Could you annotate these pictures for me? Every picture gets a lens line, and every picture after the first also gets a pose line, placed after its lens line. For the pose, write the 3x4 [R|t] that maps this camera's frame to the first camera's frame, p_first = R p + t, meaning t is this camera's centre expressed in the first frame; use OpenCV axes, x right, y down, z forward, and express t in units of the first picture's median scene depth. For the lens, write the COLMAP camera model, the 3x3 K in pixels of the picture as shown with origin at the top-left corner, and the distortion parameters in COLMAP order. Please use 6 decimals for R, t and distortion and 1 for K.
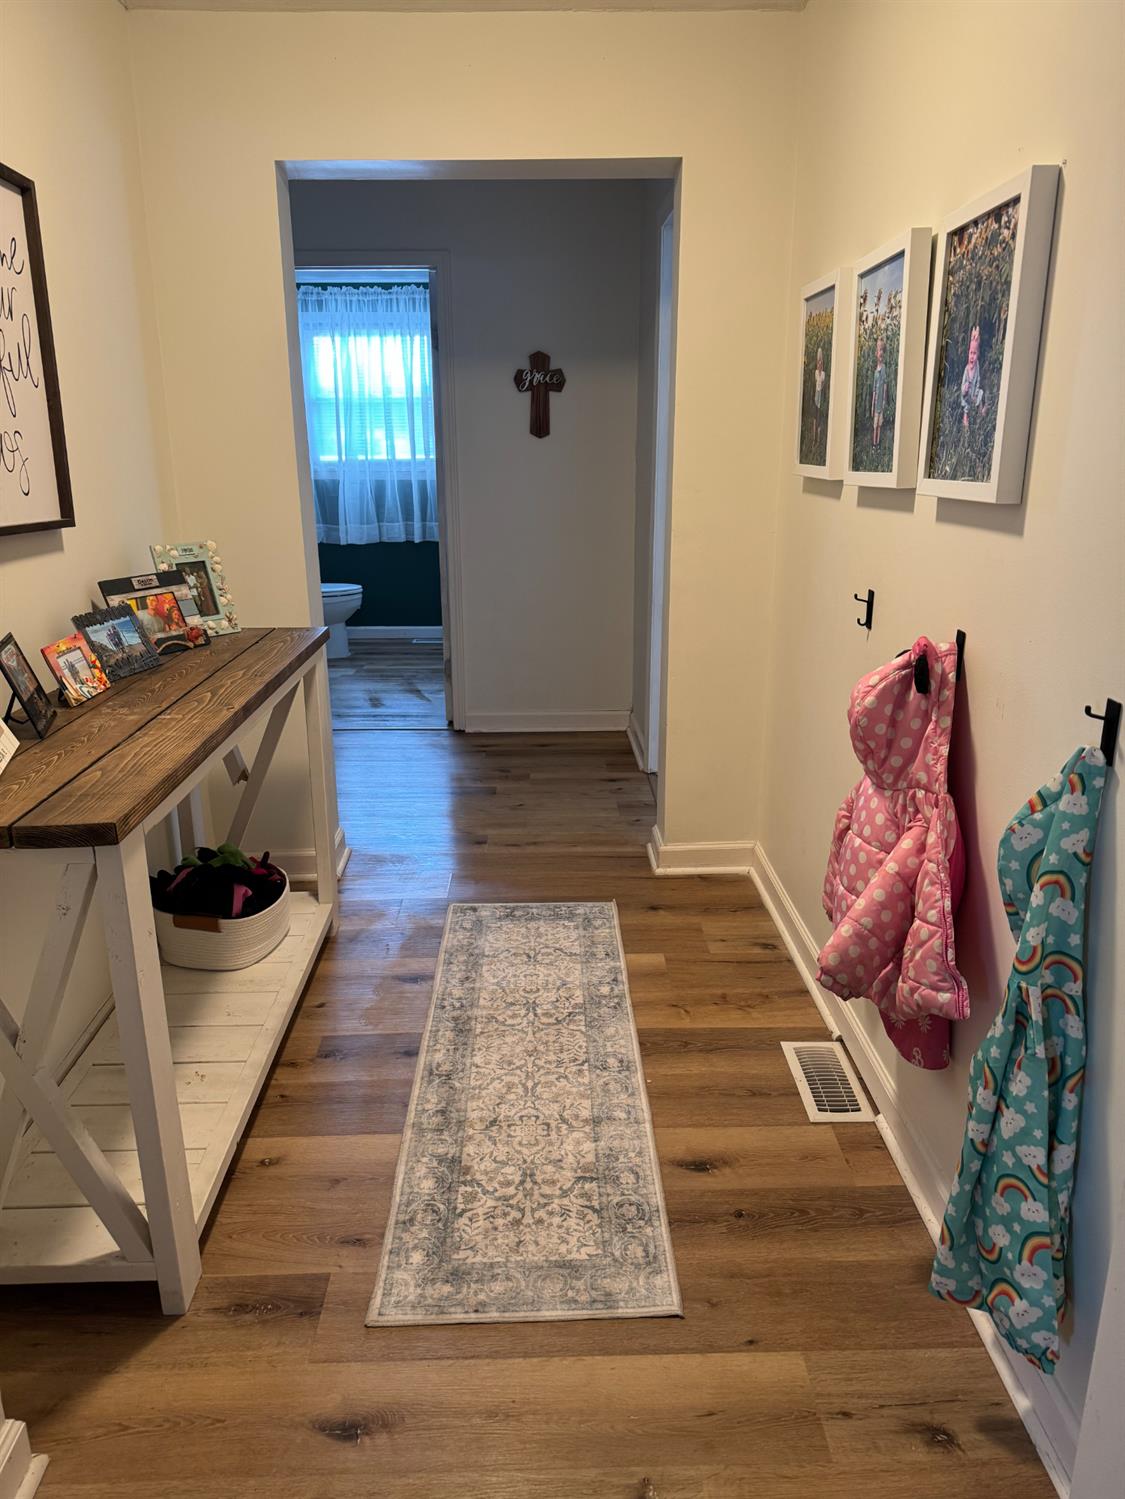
lens RADIAL K [[956.6, 0, 562.5], [0, 956.6, 749.5], [0, 0, 1]] dist [-0.002356, -0.001160]
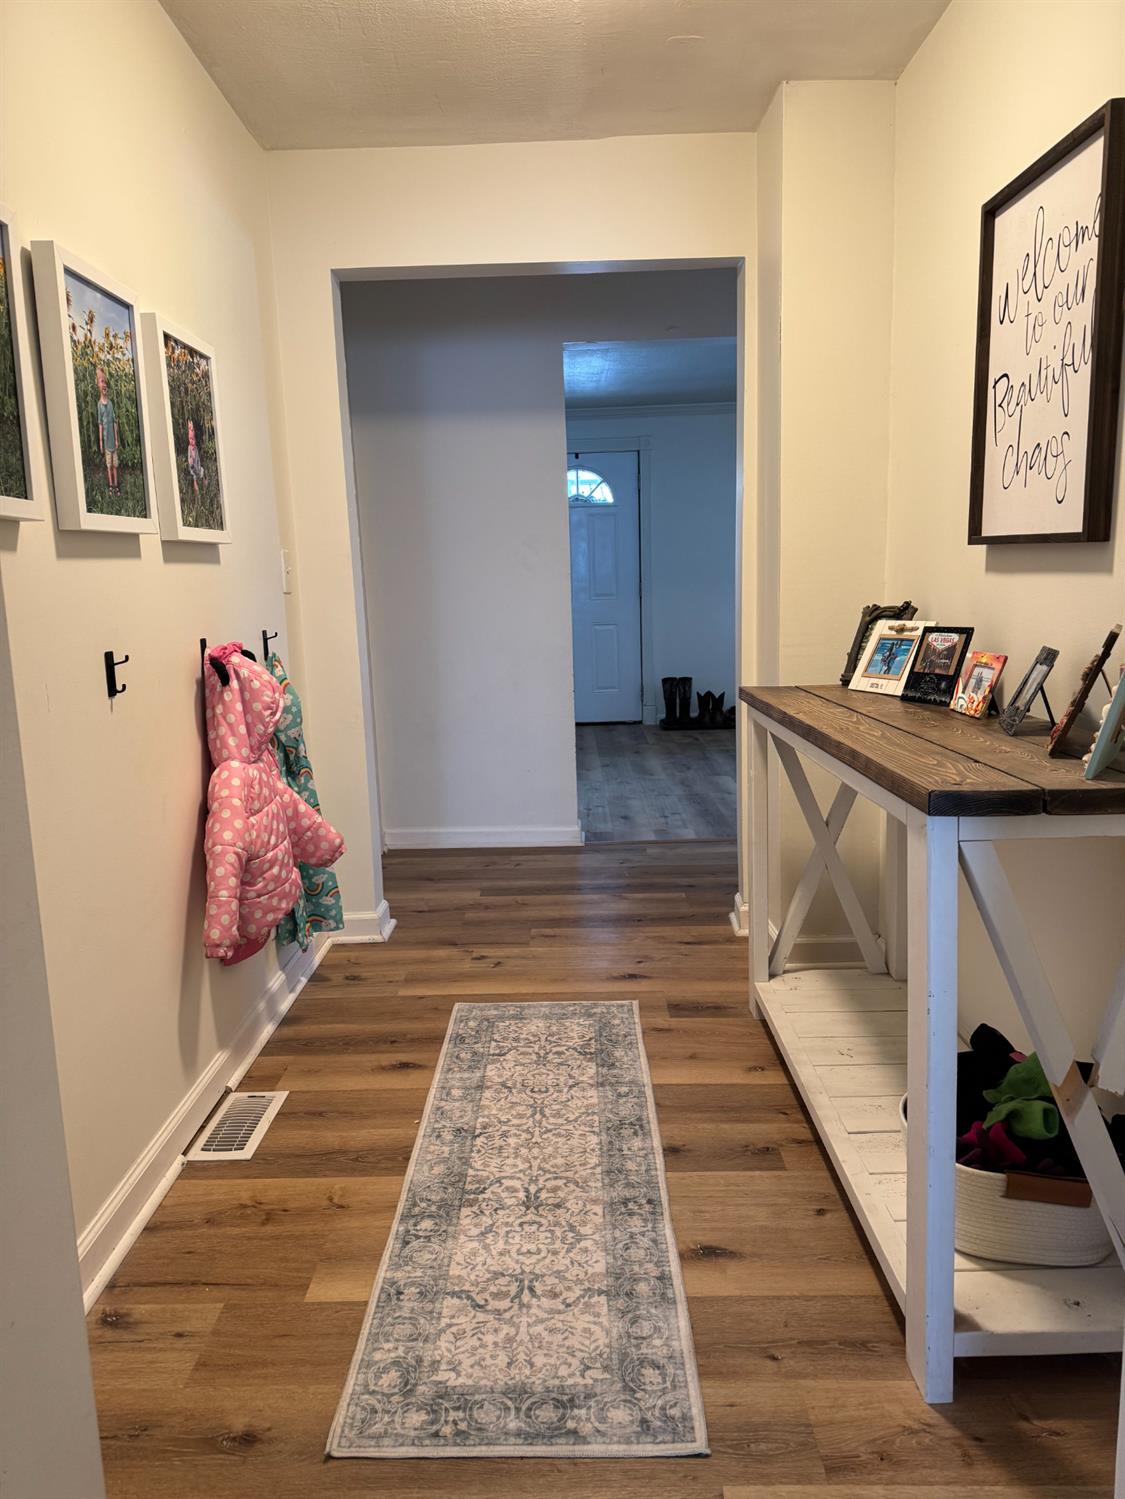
lens RADIAL K [[1047.2, 0, 556.4], [0, 1047.2, 772.6], [0, 0, 1]] dist [0.125621, -0.226183]
pose [[-0.998561, 0.028255, 0.045586, -0.109346], [0.046103, 0.886503, 0.460421, -0.453183], [-0.027403, 0.461860, -0.886529, 1.743652]]
